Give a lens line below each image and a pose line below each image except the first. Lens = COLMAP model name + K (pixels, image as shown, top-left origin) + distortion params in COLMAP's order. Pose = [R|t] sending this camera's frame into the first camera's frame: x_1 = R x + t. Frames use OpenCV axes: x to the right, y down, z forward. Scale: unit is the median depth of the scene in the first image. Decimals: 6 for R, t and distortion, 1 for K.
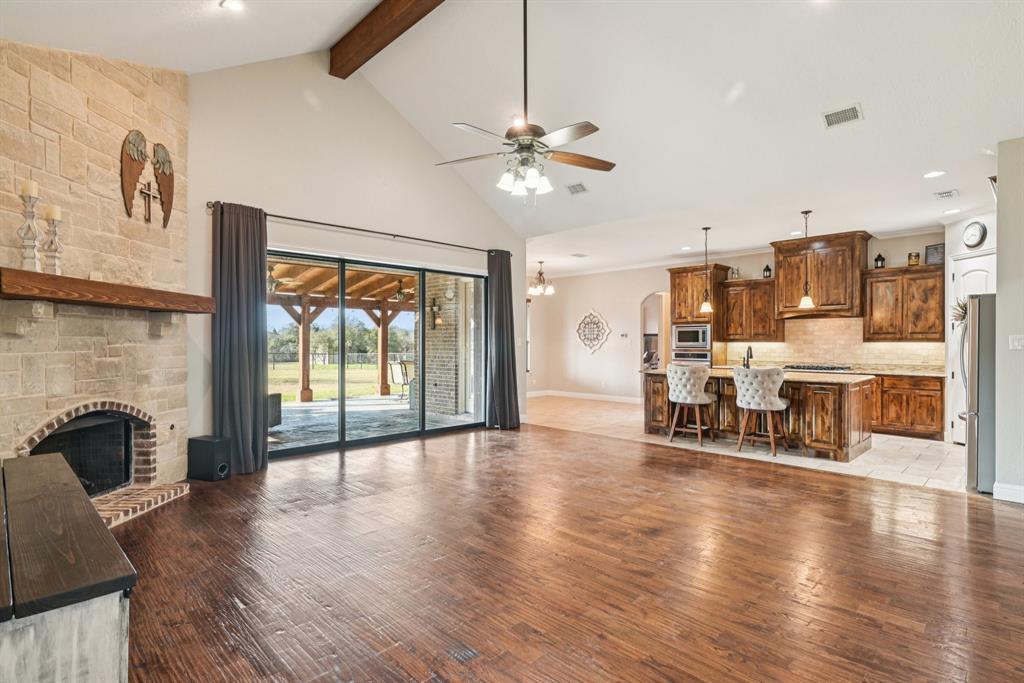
lens RADIAL K [[505.5, 0, 515.1], [0, 505.5, 345.3], [0, 0, 1]] dist [0.000487, 0.000070]
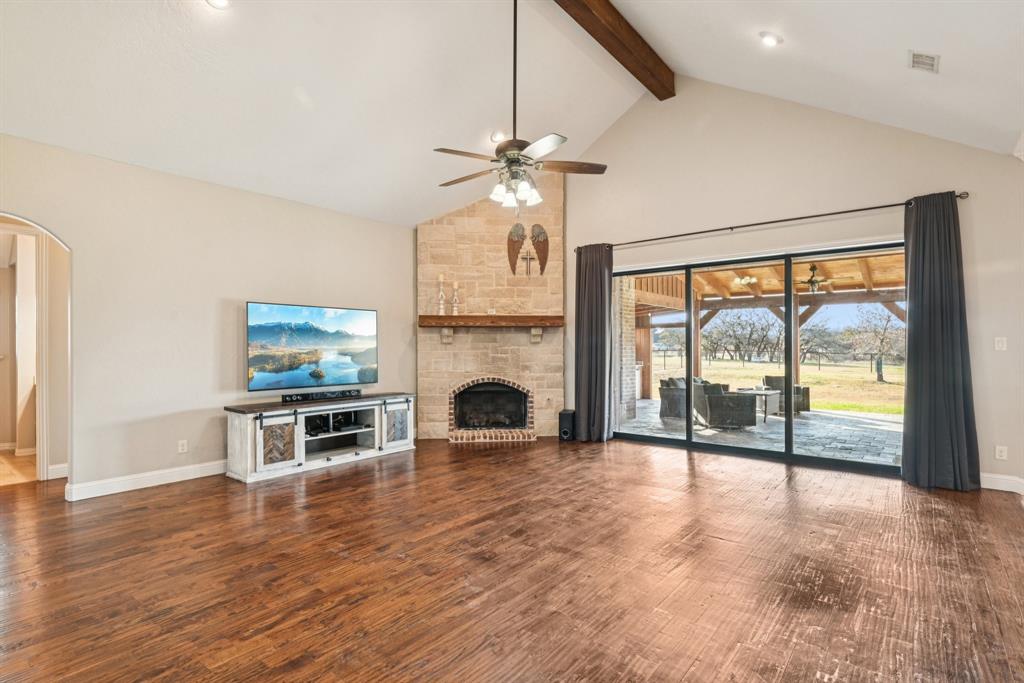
lens RADIAL K [[505.5, 0, 515.1], [0, 505.5, 345.3], [0, 0, 1]] dist [0.000487, 0.000070]
pose [[0.112906, -0.005097, -0.993593, 0.692777], [-0.002241, 0.999983, -0.005385, 0.000742], [0.993603, 0.002835, 0.112893, 0.569618]]
